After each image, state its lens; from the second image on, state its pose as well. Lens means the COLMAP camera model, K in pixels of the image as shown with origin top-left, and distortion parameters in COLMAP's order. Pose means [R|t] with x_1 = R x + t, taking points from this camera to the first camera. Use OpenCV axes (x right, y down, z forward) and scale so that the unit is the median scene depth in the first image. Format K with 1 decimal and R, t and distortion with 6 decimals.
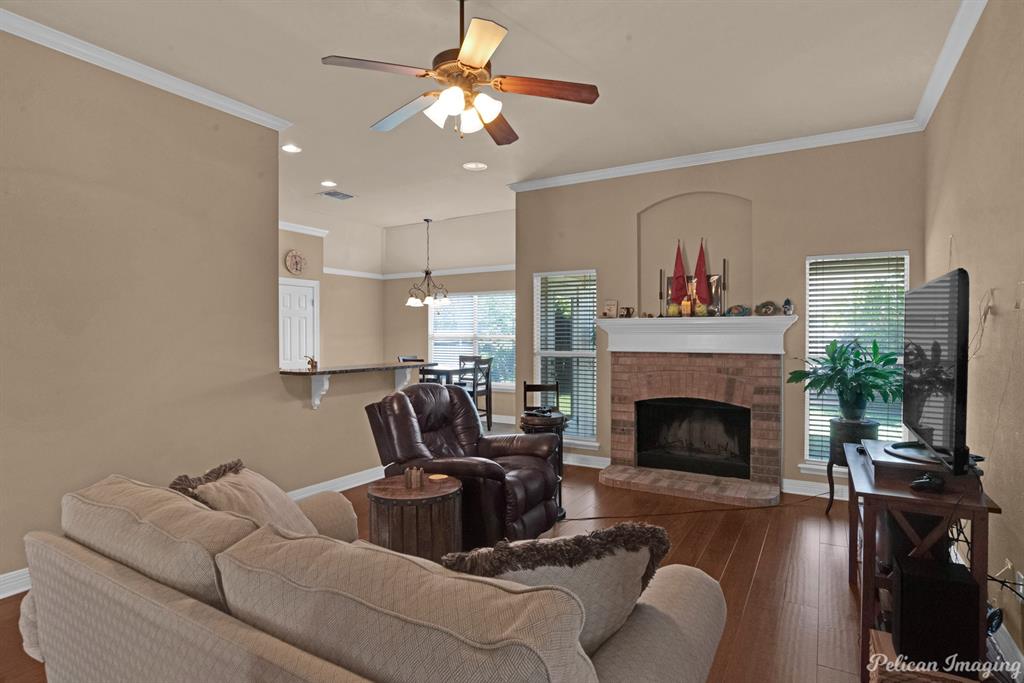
lens RADIAL K [[534.7, 0, 513.1], [0, 534.7, 337.8], [0, 0, 1]] dist [-0.001780, -0.000166]
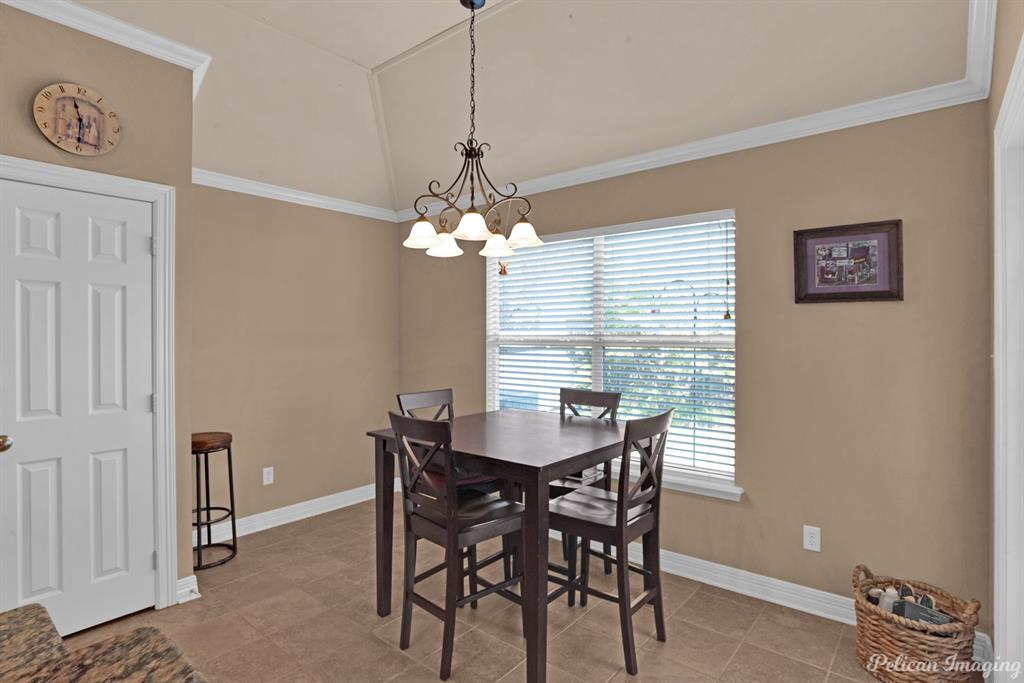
lens RADIAL K [[534.7, 0, 513.1], [0, 534.7, 337.8], [0, 0, 1]] dist [-0.001780, -0.000166]
pose [[0.988255, -0.001750, -0.152802, -0.083754], [0.001795, 0.999998, 0.000161, -0.004762], [0.152802, -0.000433, 0.988257, 0.676574]]
